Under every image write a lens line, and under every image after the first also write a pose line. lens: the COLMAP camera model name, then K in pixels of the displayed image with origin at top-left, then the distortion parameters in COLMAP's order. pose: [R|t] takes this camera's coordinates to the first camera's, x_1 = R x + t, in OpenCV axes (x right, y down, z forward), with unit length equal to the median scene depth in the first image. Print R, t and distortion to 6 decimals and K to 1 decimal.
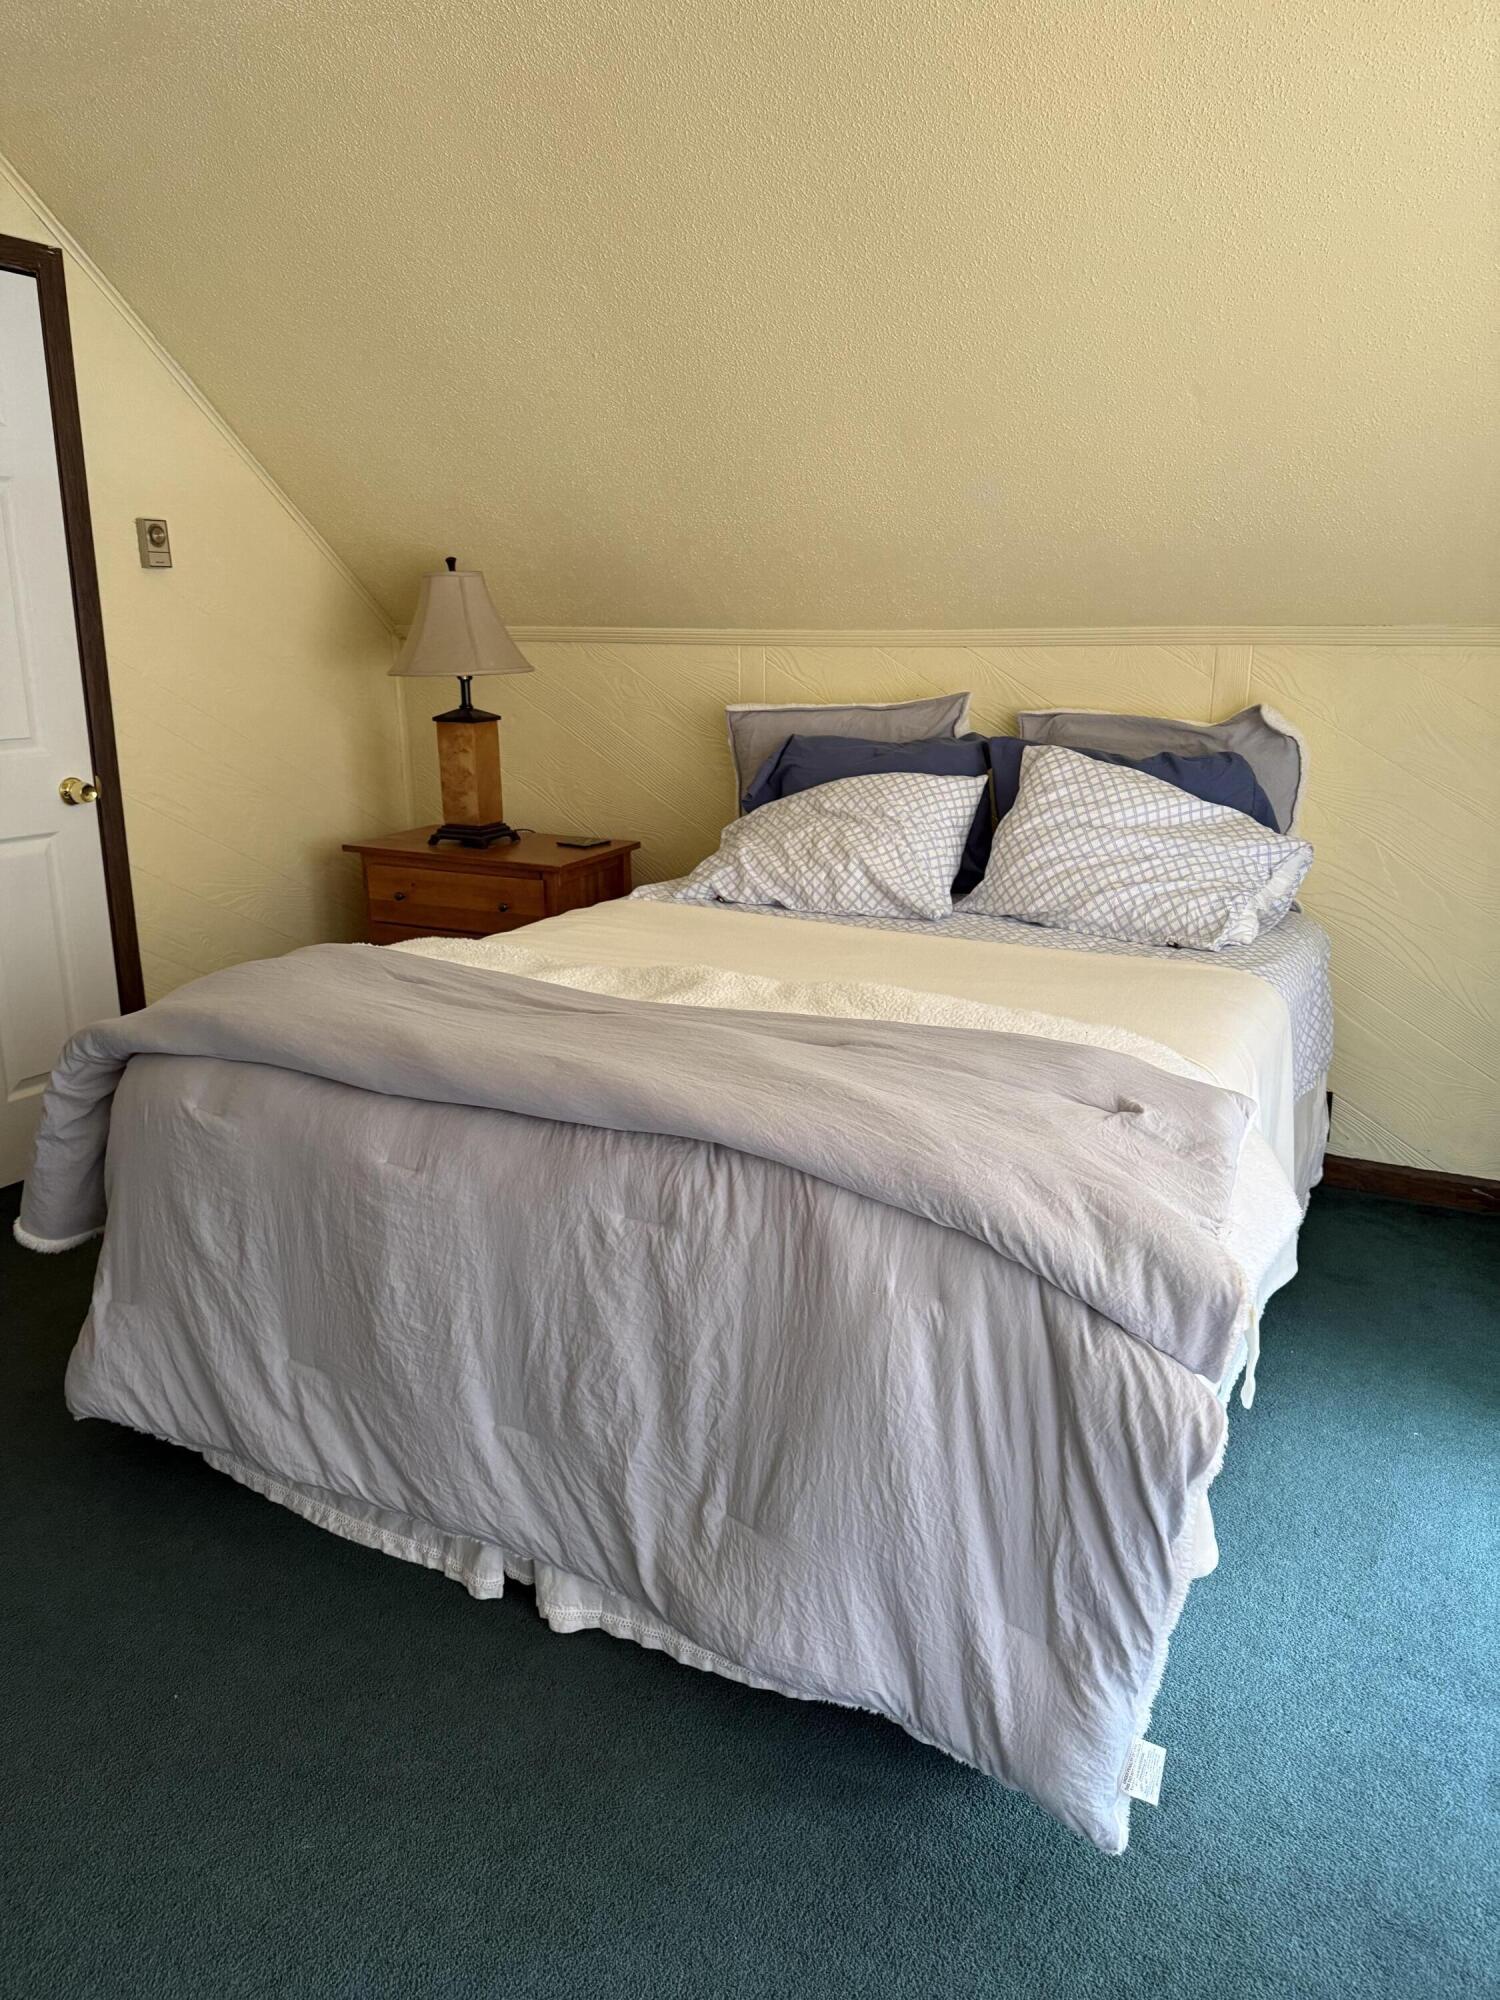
lens RADIAL K [[1421.1, 0, 741.4], [0, 1421.1, 1002.8], [0, 0, 1]] dist [0.115559, -0.133546]
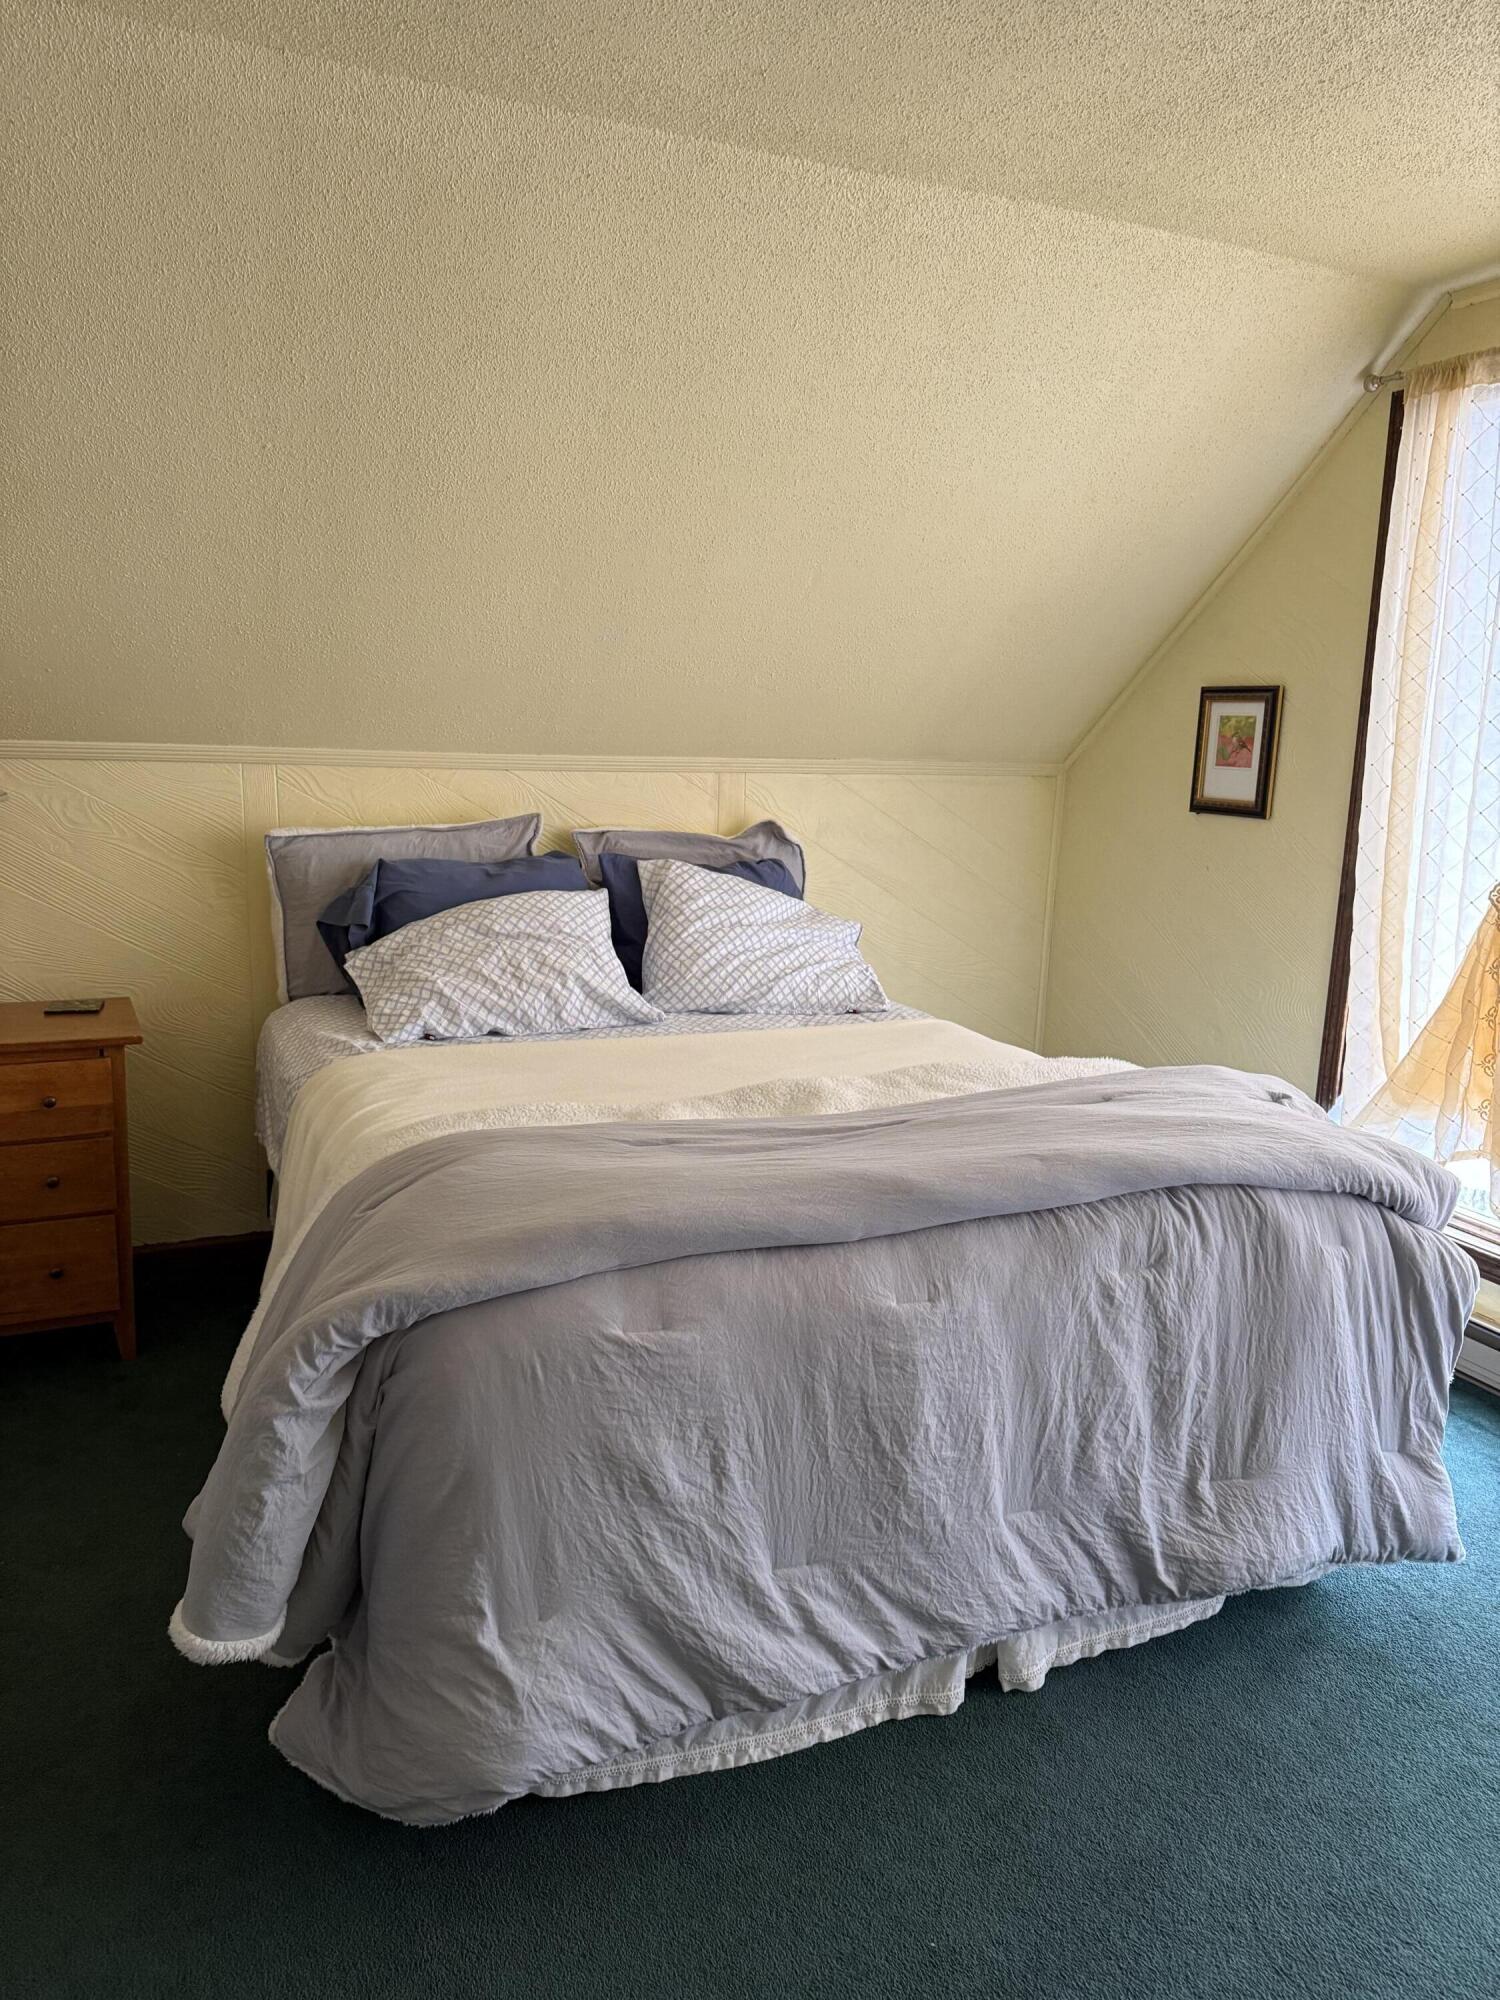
lens RADIAL K [[1493.5, 0, 653.8], [0, 1493.5, 1004.3], [0, 0, 1]] dist [0.191917, -0.383547]
pose [[0.595175, -0.126822, 0.793526, -1.075557], [0.179644, 0.983476, 0.022440, -0.137297], [-0.783259, 0.129196, 0.608123, 0.437210]]
